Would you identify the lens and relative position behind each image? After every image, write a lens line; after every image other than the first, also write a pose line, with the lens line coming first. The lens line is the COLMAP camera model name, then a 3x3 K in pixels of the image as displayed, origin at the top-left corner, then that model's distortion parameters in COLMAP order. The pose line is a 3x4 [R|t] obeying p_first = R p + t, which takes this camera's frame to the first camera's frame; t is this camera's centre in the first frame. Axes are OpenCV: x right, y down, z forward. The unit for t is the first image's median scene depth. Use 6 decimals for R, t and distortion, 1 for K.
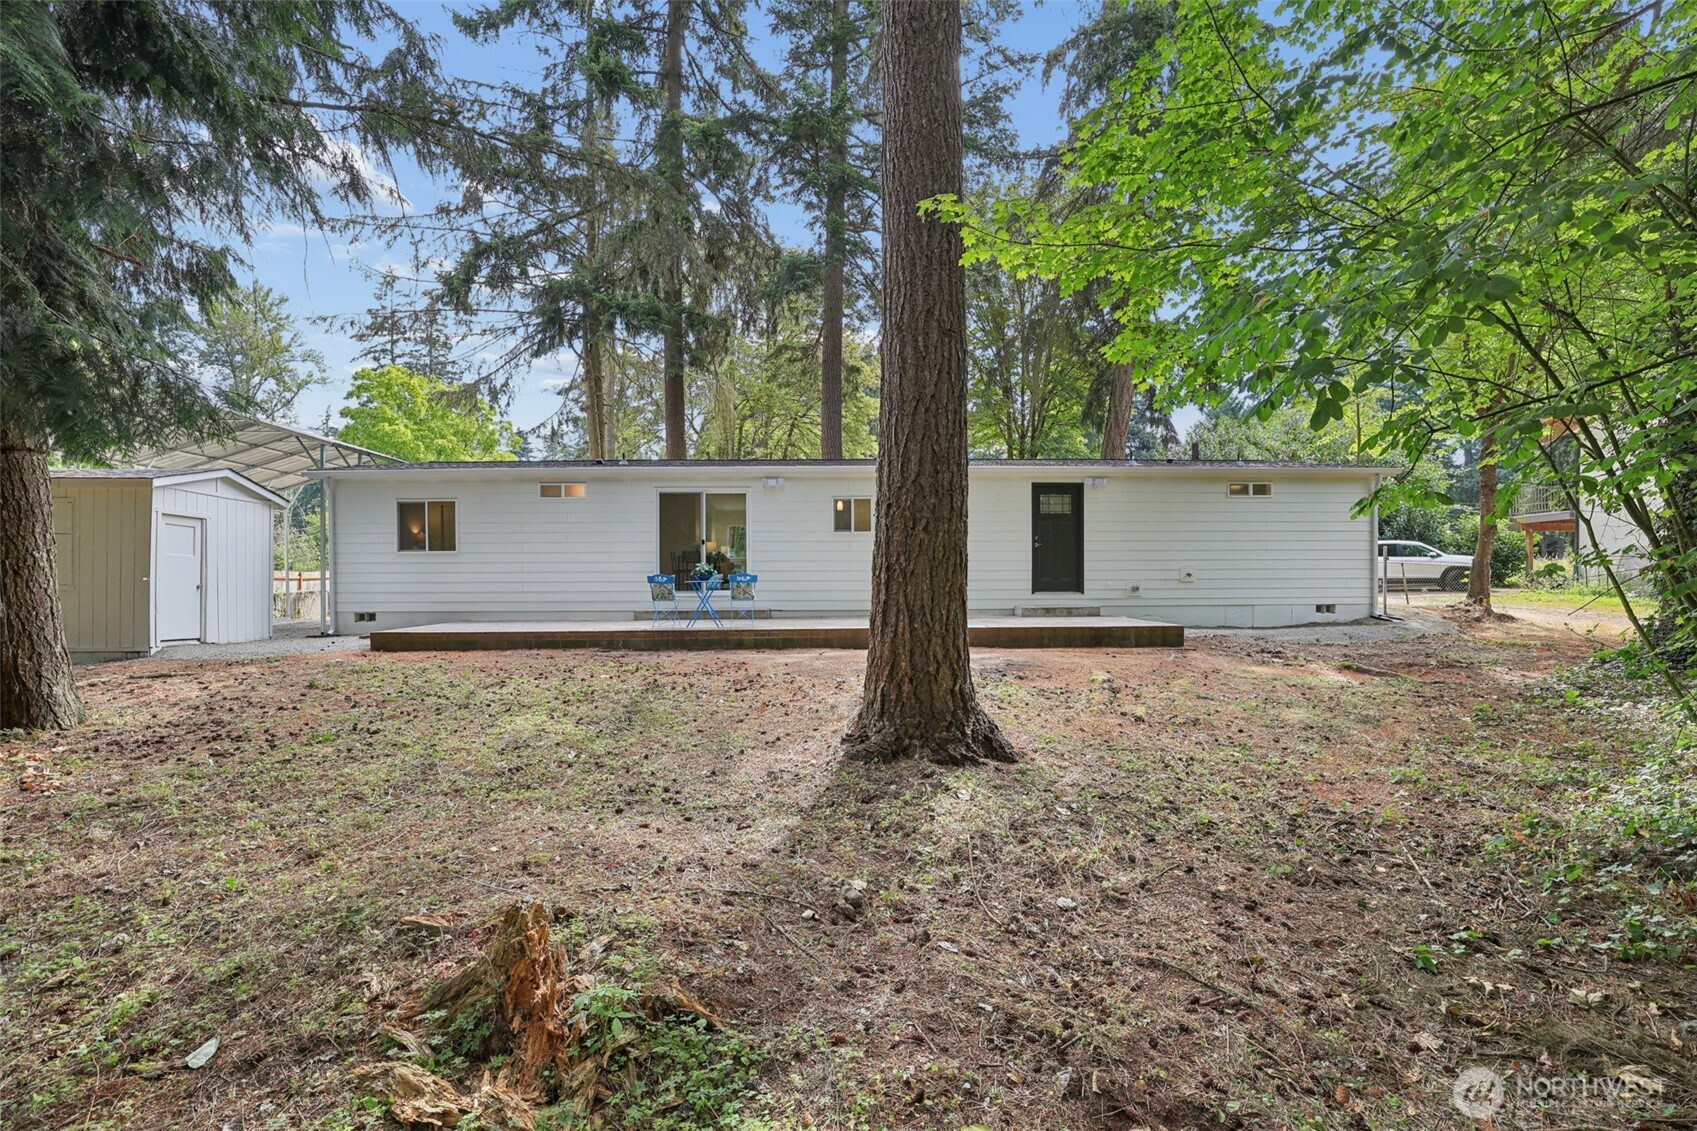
lens RADIAL K [[738.5, 0, 843.1], [0, 738.5, 573.3], [0, 0, 1]] dist [-0.032175, 0.011858]
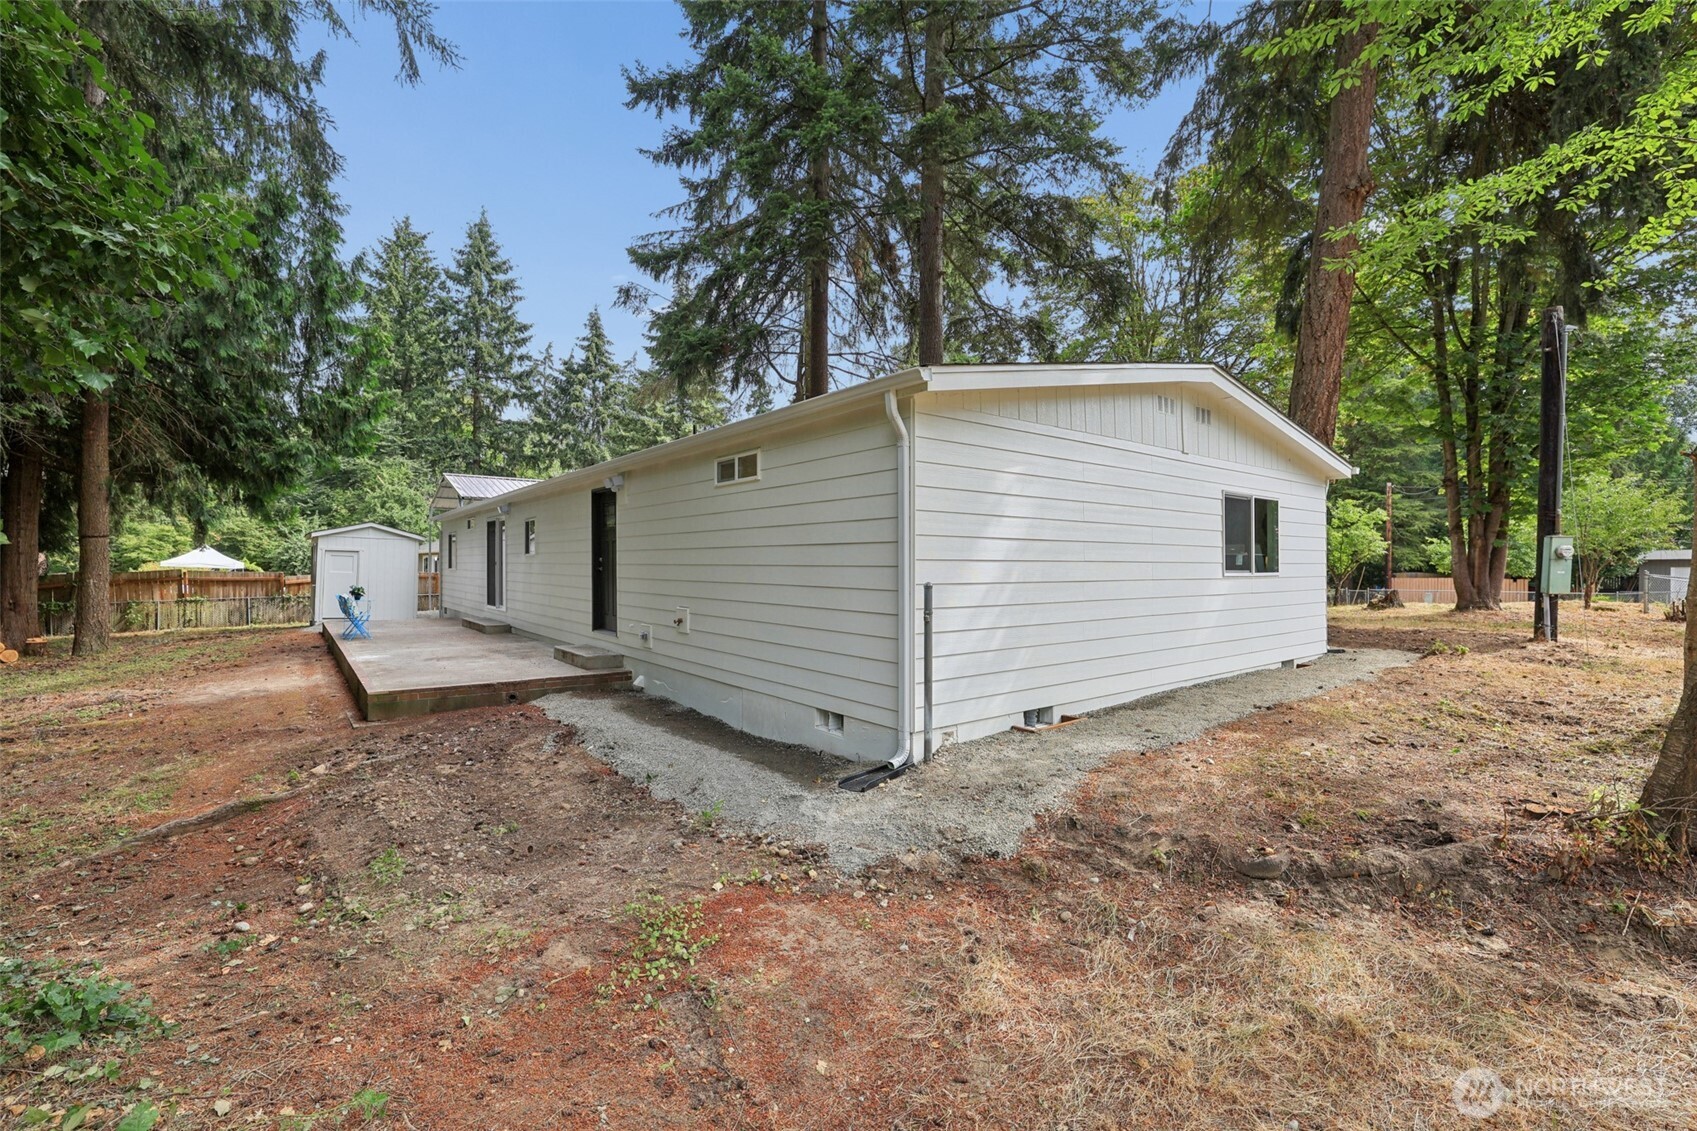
lens RADIAL K [[723.2, 0, 846.2], [0, 723.2, 560.2], [0, 0, 1]] dist [-0.024290, 0.000040]
pose [[0.598152, 0.002150, -0.801379, 1.026233], [-0.006971, 0.999973, -0.002520, -0.046979], [0.801352, 0.007094, 0.598151, 0.750698]]
